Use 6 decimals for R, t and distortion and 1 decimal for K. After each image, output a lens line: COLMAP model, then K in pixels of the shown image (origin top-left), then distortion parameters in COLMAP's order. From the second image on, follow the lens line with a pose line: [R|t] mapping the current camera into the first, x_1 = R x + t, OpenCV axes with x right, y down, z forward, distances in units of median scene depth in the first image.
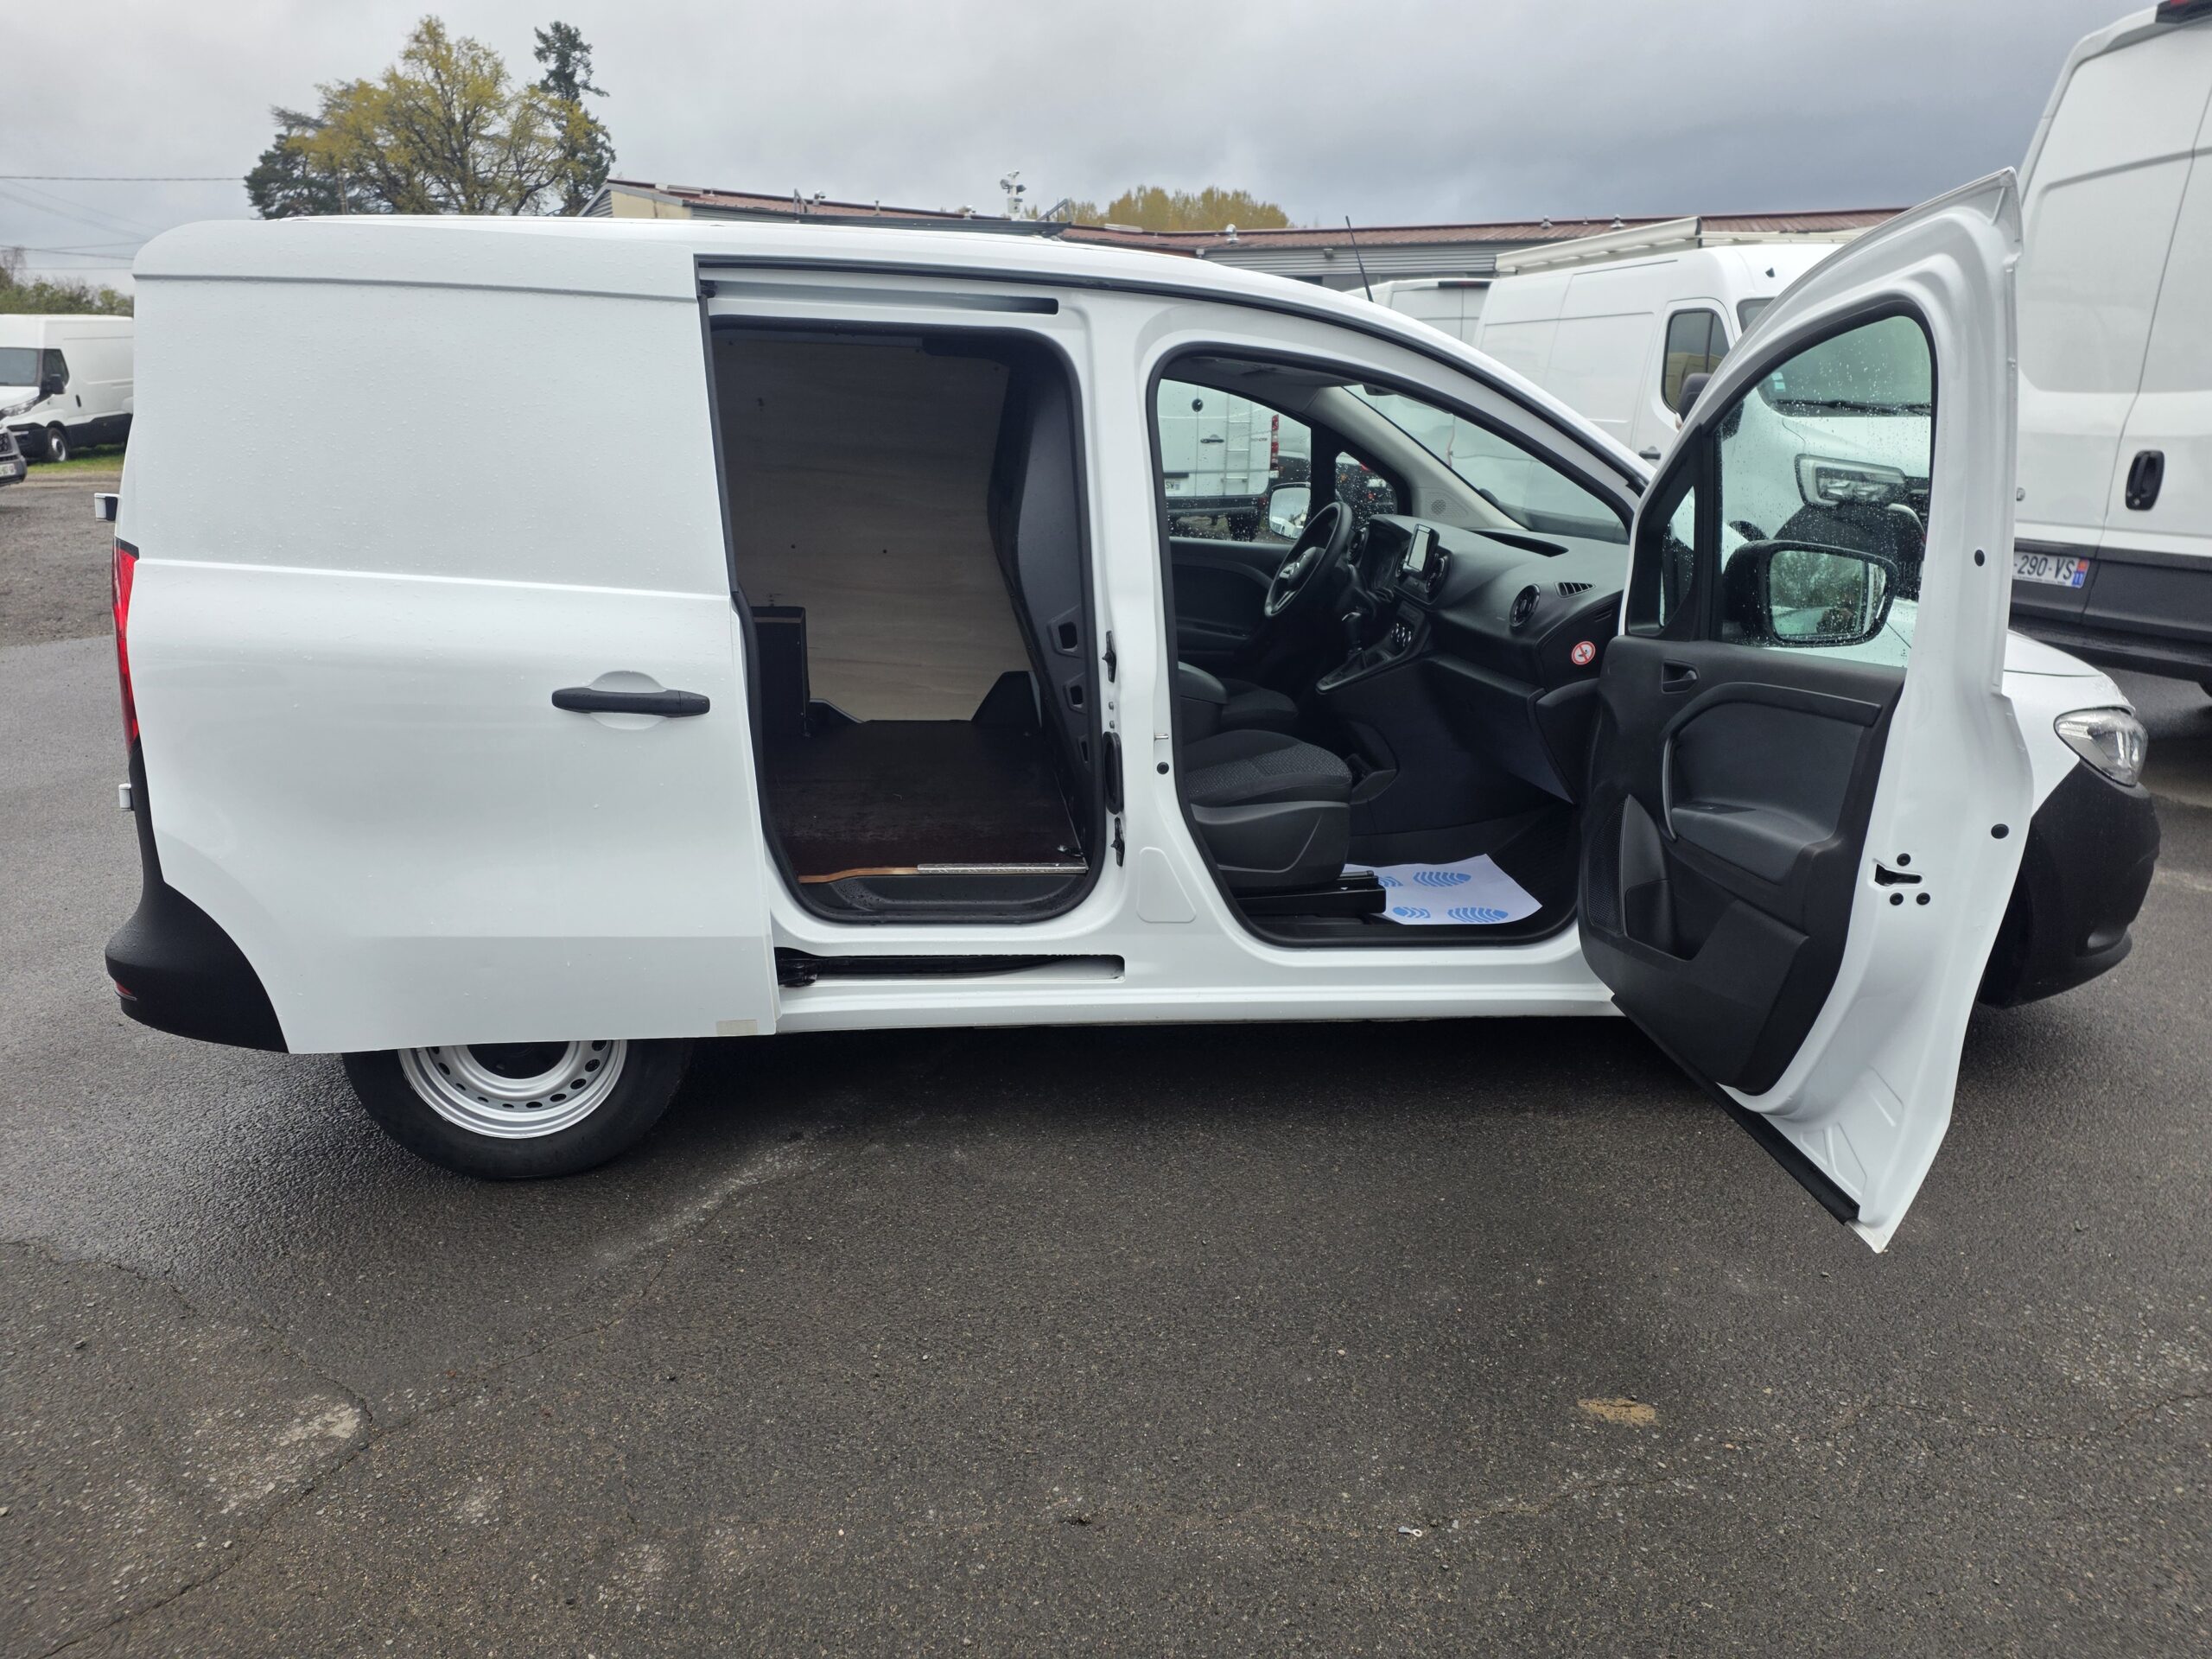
lens RADIAL K [[1469.7, 0, 1106.0], [0, 1469.7, 829.5], [0, 0, 1]] dist [0.075534, -0.053488]
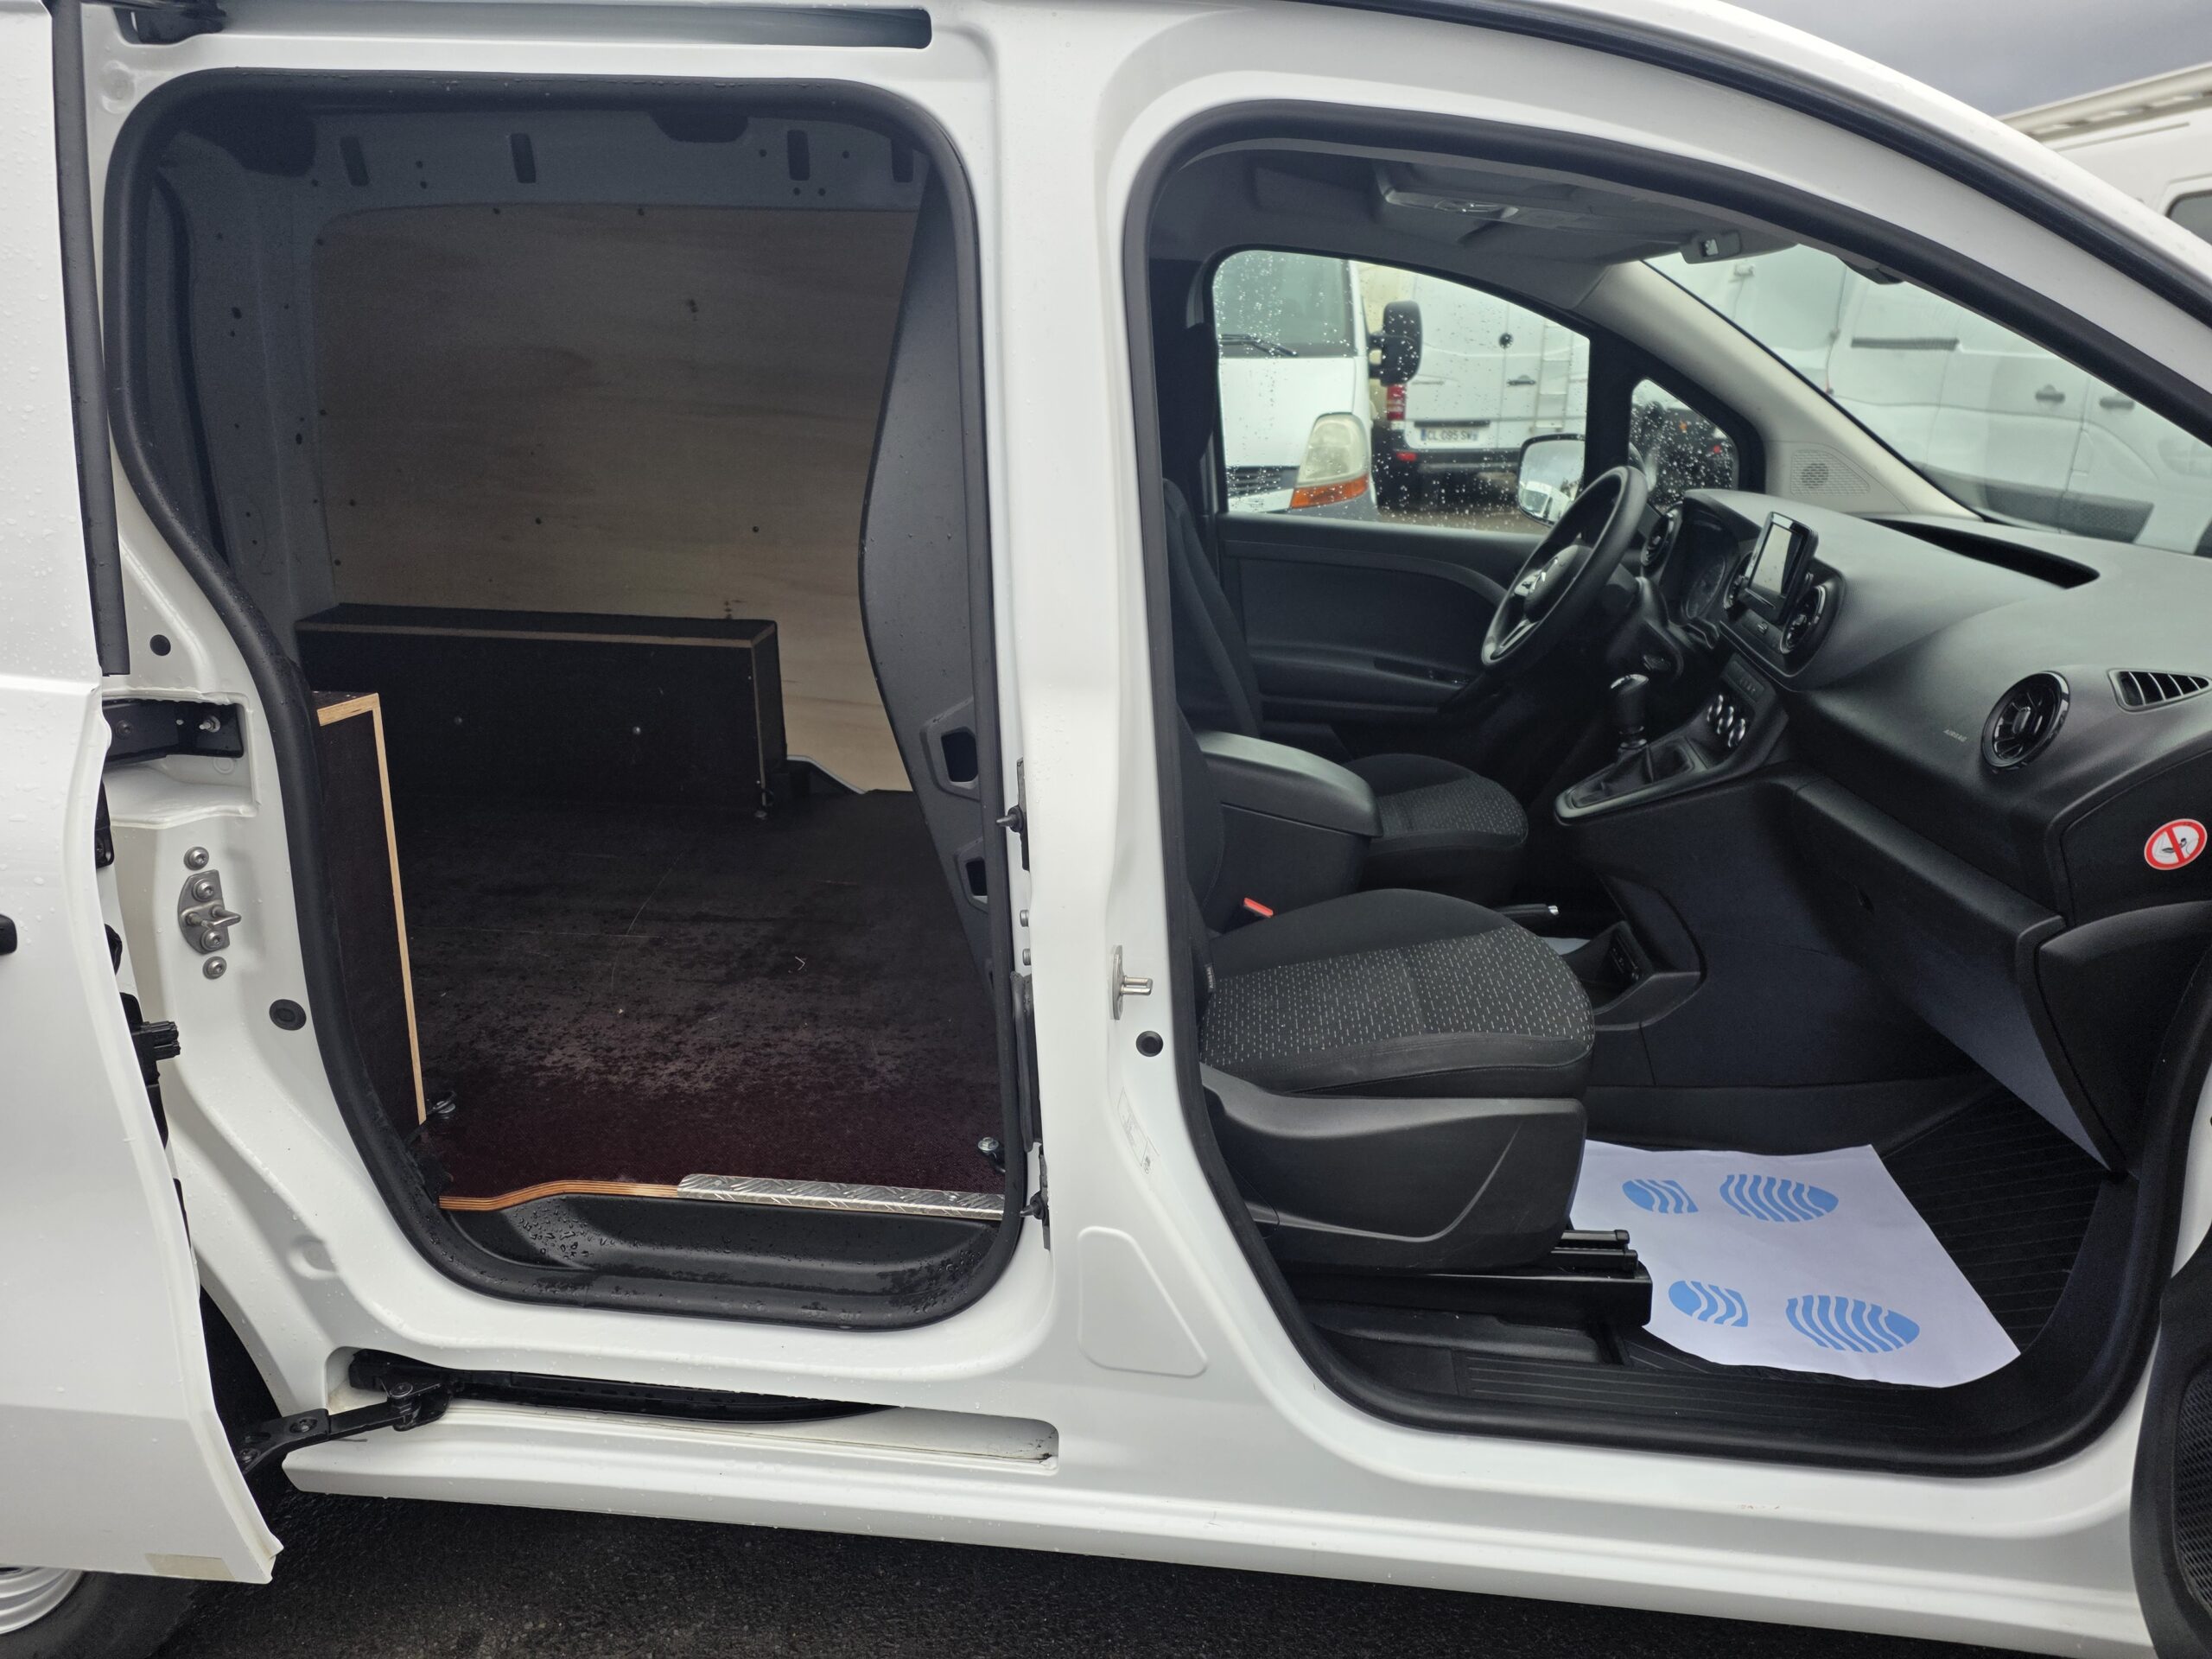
lens RADIAL K [[1483.9, 0, 1097.4], [0, 1483.9, 830.0], [0, 0, 1]] dist [0.040738, -0.036617]
pose [[0.977363, 0.057649, -0.203562, 0.091677], [-0.051488, 0.998045, 0.035435, -0.100692], [0.205207, -0.024152, 0.978421, 0.431566]]
